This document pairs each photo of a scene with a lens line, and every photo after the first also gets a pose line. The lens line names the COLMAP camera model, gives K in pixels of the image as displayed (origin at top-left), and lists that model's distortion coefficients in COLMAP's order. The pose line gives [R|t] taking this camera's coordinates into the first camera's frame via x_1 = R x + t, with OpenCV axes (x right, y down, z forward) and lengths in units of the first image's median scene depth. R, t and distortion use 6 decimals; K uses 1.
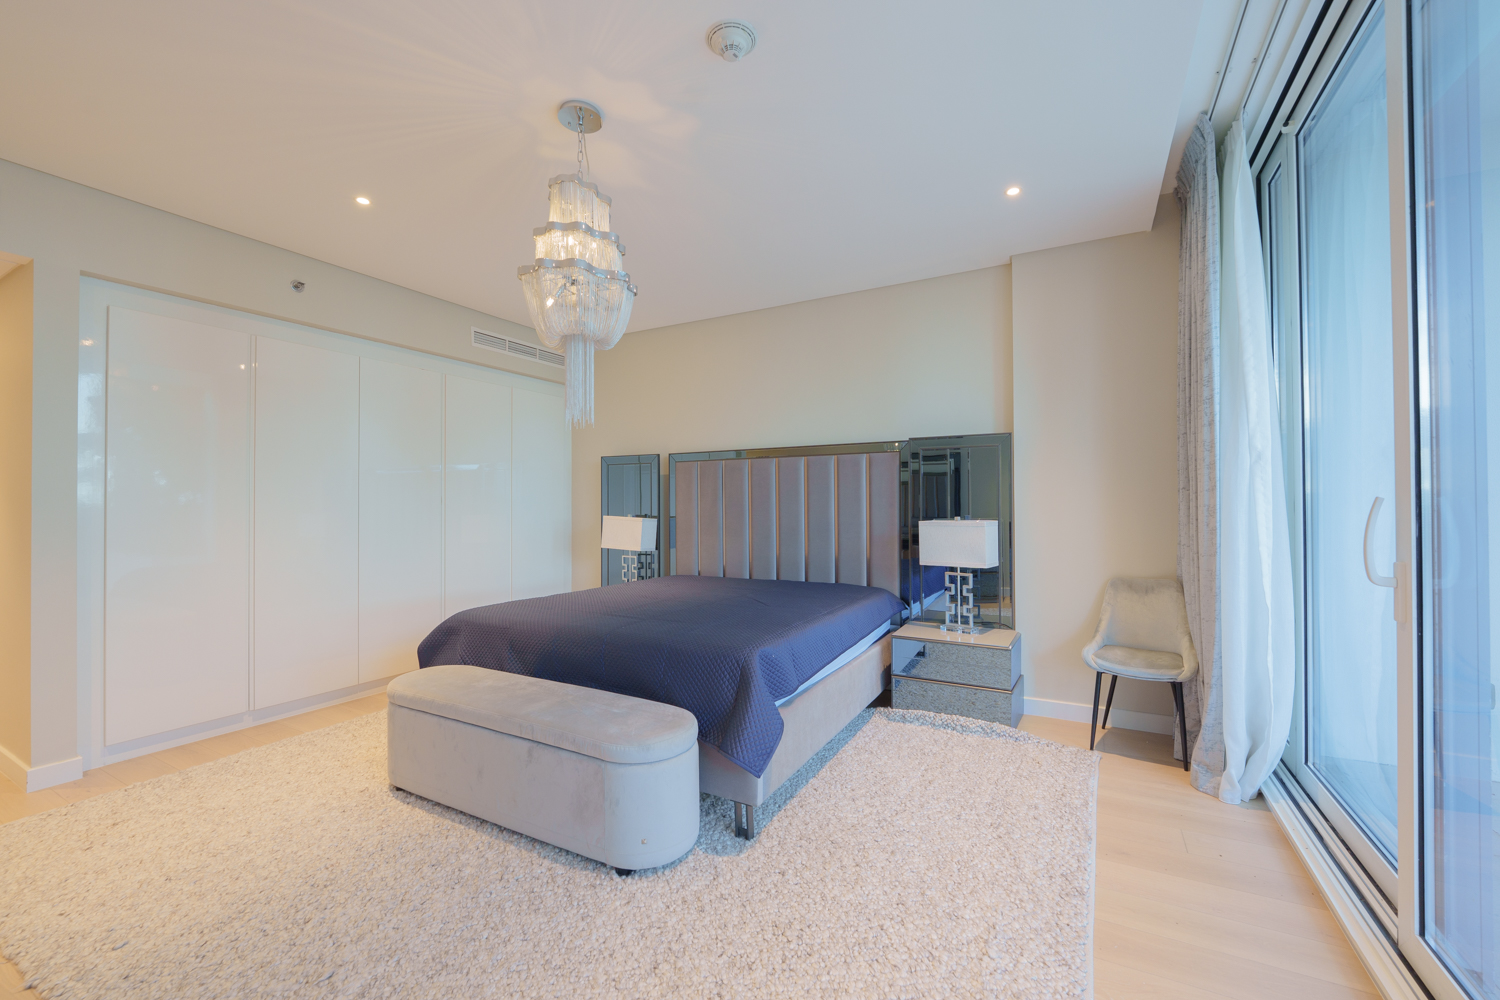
lens RADIAL K [[620.2, 0, 750.0], [0, 620.2, 500.0], [0, 0, 1]] dist [0.000803, 0.000123]
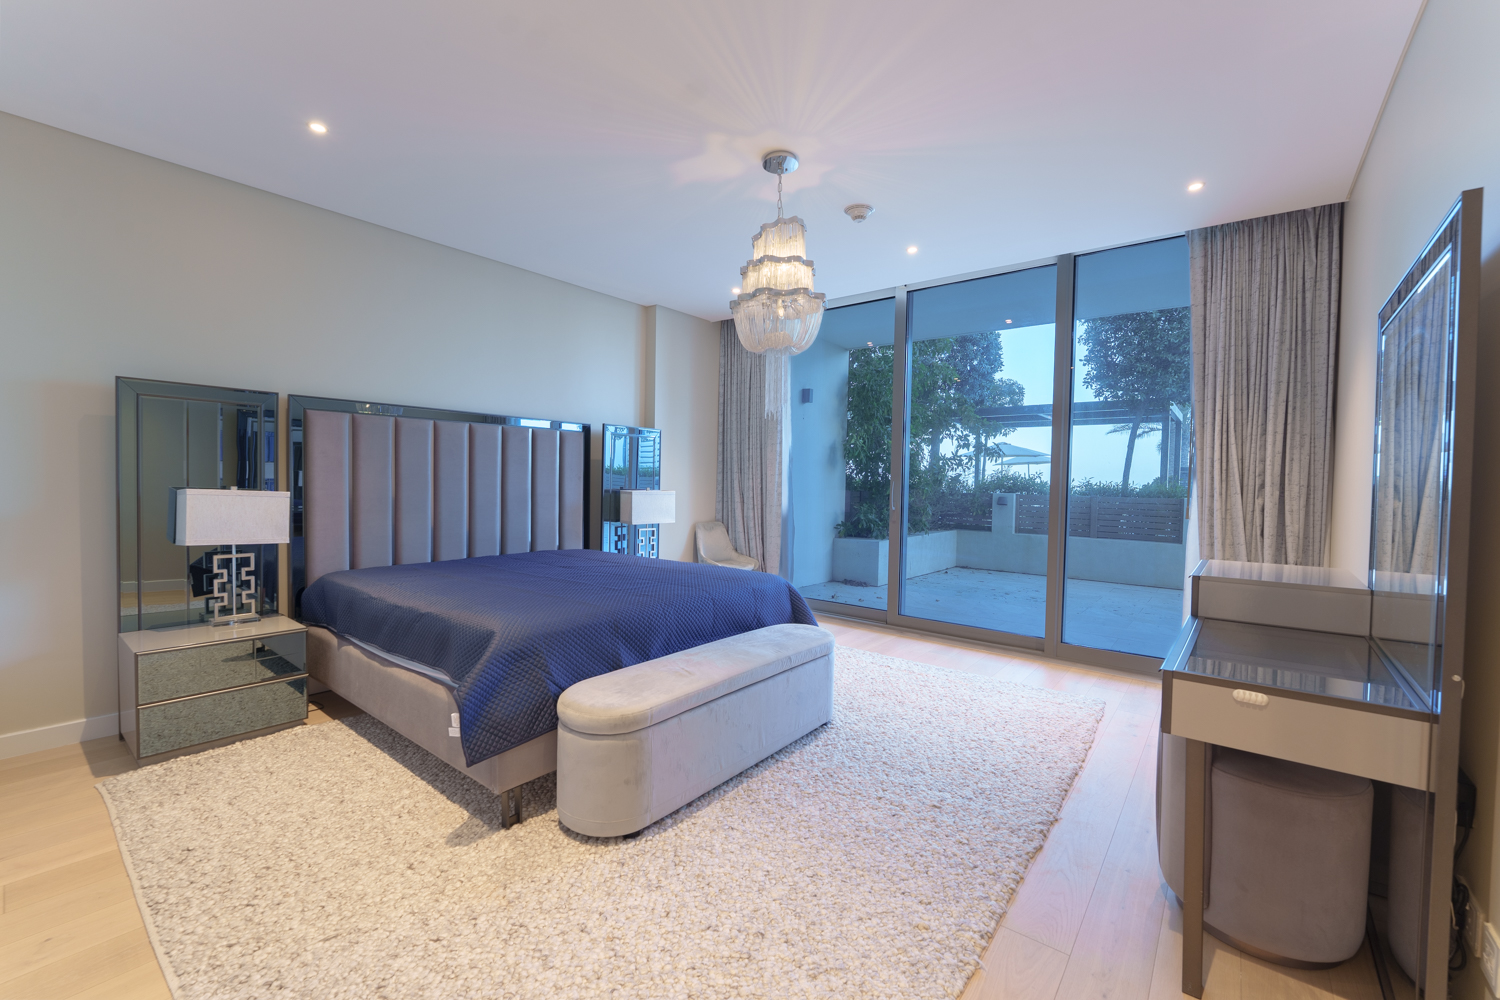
lens RADIAL K [[620.2, 0, 750.0], [0, 620.2, 500.0], [0, 0, 1]] dist [0.000803, 0.000123]
pose [[0.144161, -0.024927, 0.989240, -0.777141], [-0.028452, 0.999165, 0.029323, 0.005202], [-0.989145, -0.032373, 0.143332, 0.443627]]
